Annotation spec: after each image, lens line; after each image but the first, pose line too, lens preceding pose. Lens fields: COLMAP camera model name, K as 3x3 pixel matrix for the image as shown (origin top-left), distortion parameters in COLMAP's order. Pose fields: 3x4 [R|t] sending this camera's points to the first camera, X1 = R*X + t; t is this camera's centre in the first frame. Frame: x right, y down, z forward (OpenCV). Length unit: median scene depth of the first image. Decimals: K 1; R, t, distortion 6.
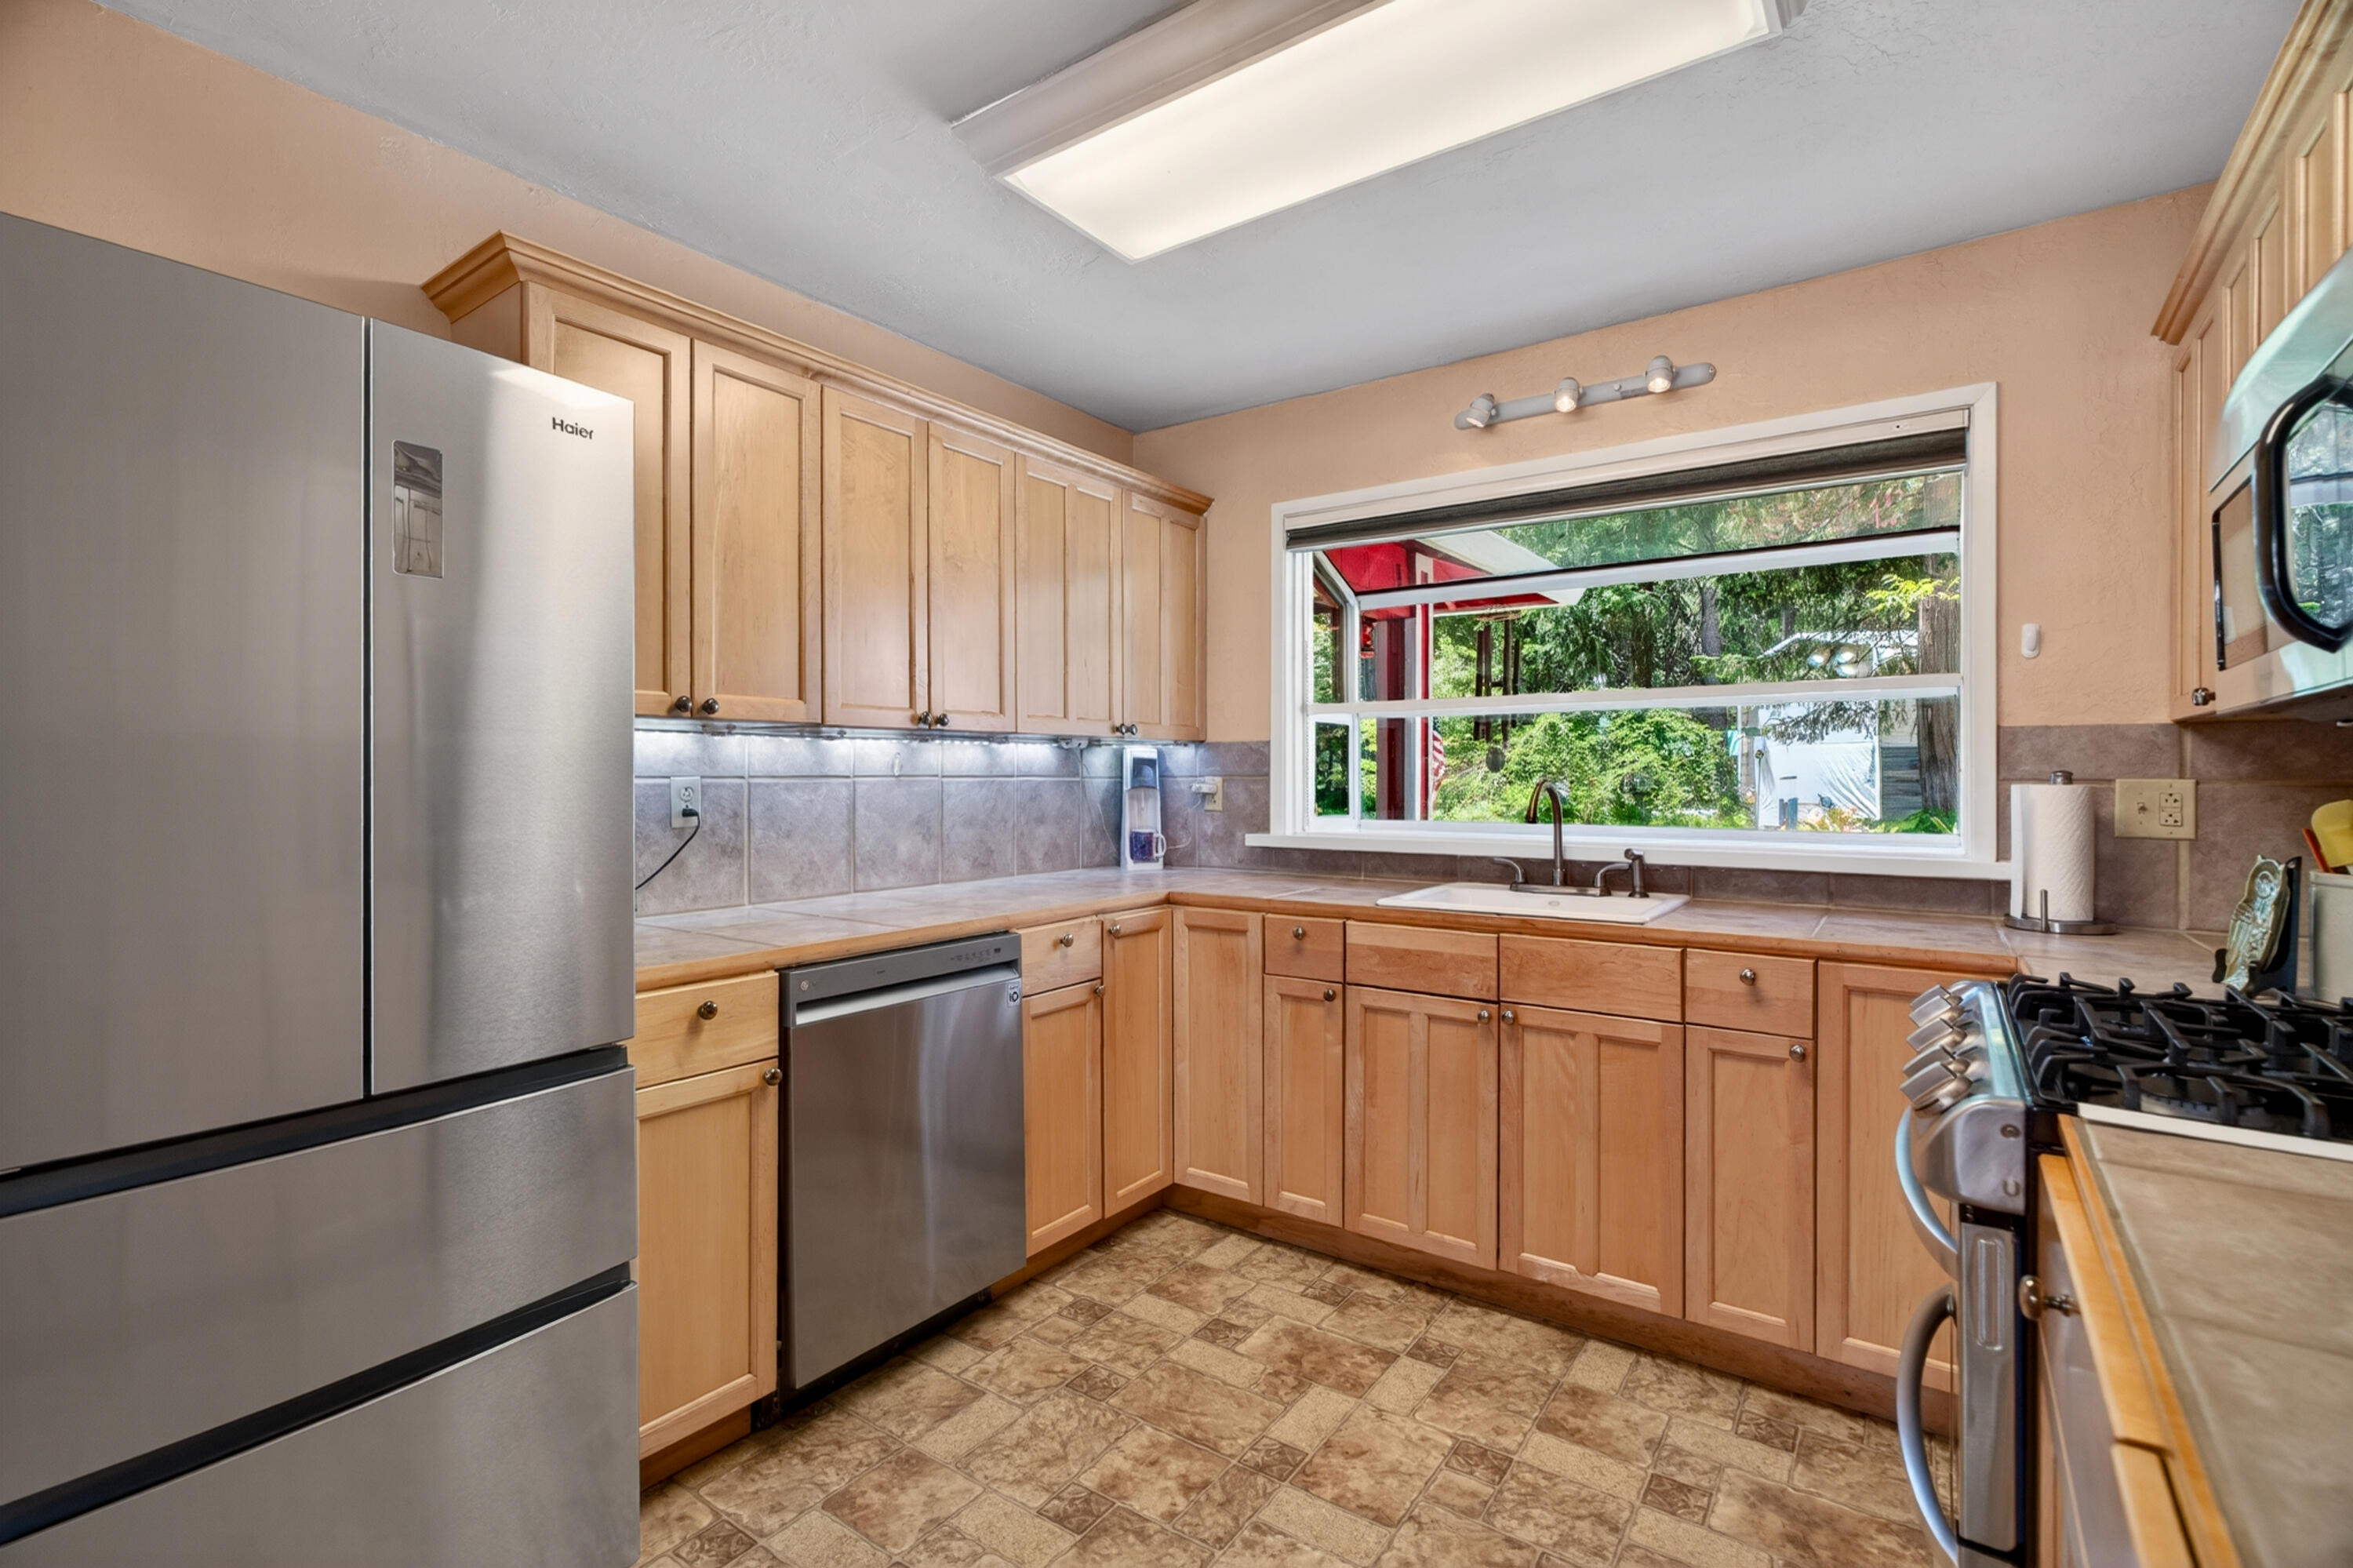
lens RADIAL K [[1055.1, 0, 1172.5], [0, 1055.1, 776.3], [0, 0, 1]] dist [-0.001700, 0.000092]
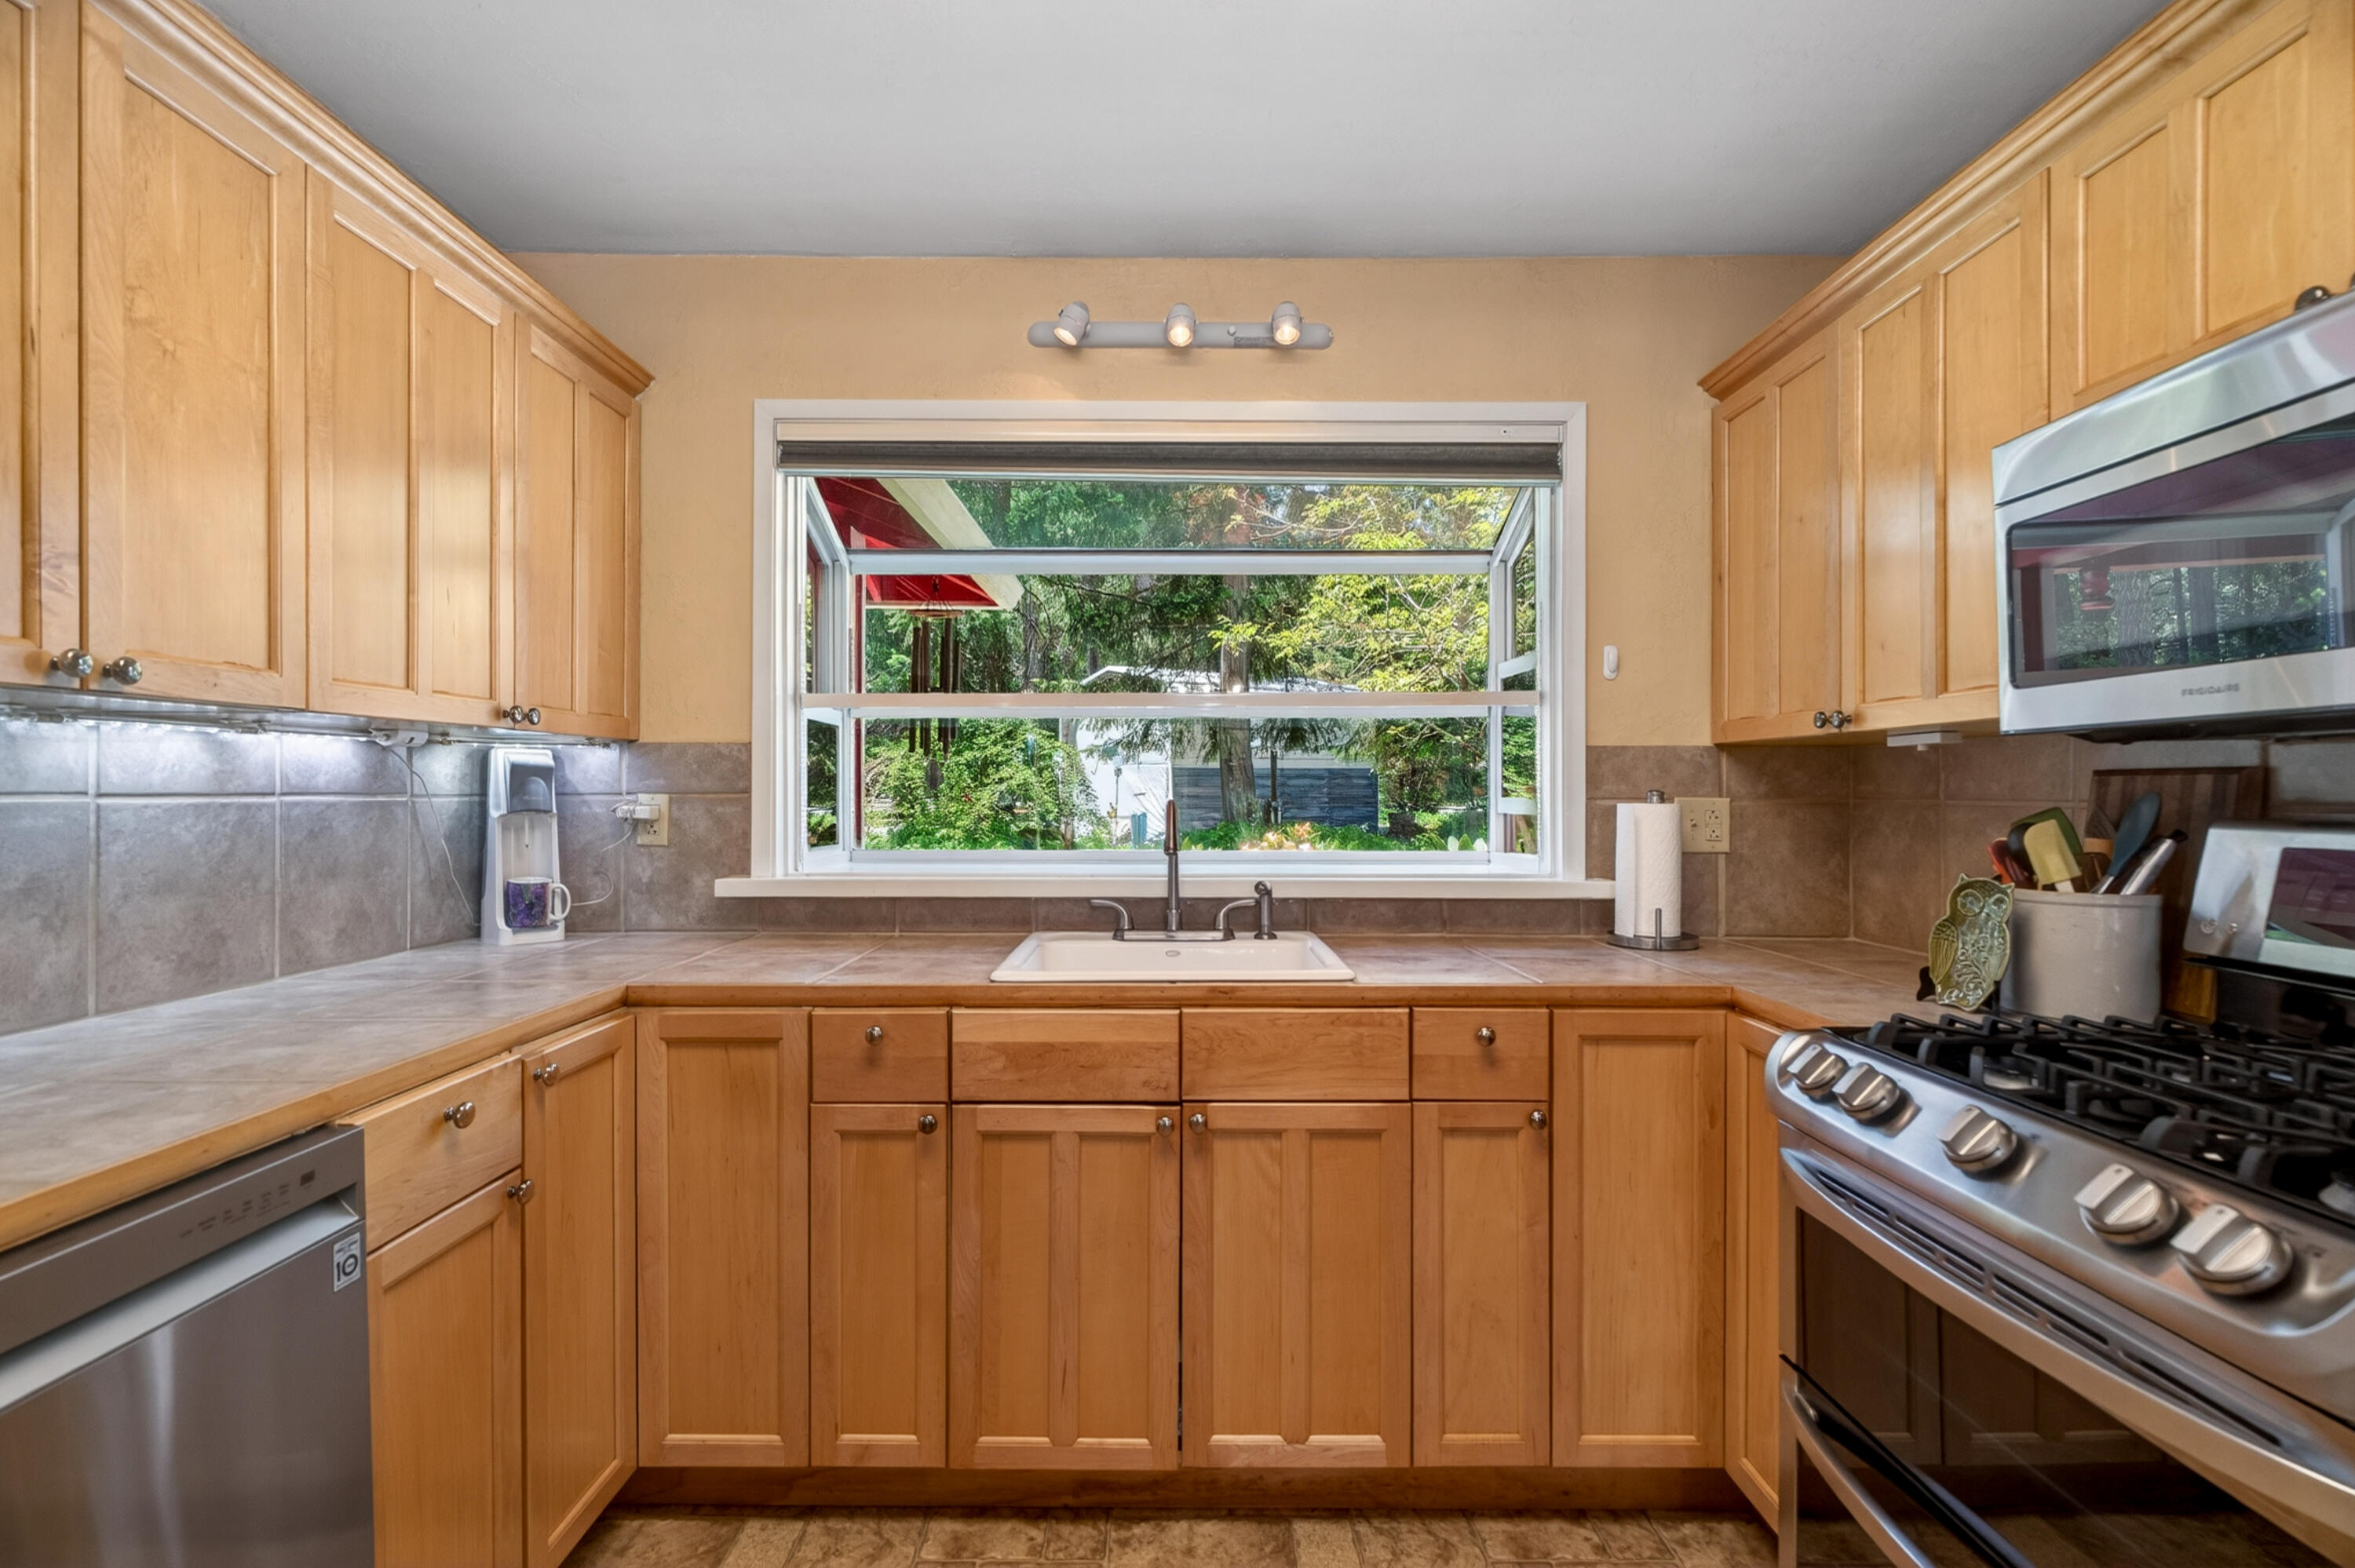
lens RADIAL K [[1057.2, 0, 1166.1], [0, 1057.2, 792.3], [0, 0, 1]] dist [-0.004216, -0.000444]
pose [[0.814061, 0.001297, 0.580779, -0.118844], [-0.001533, 0.999999, -0.000085, -0.001913], [-0.580778, -0.000821, 0.814062, 0.382515]]
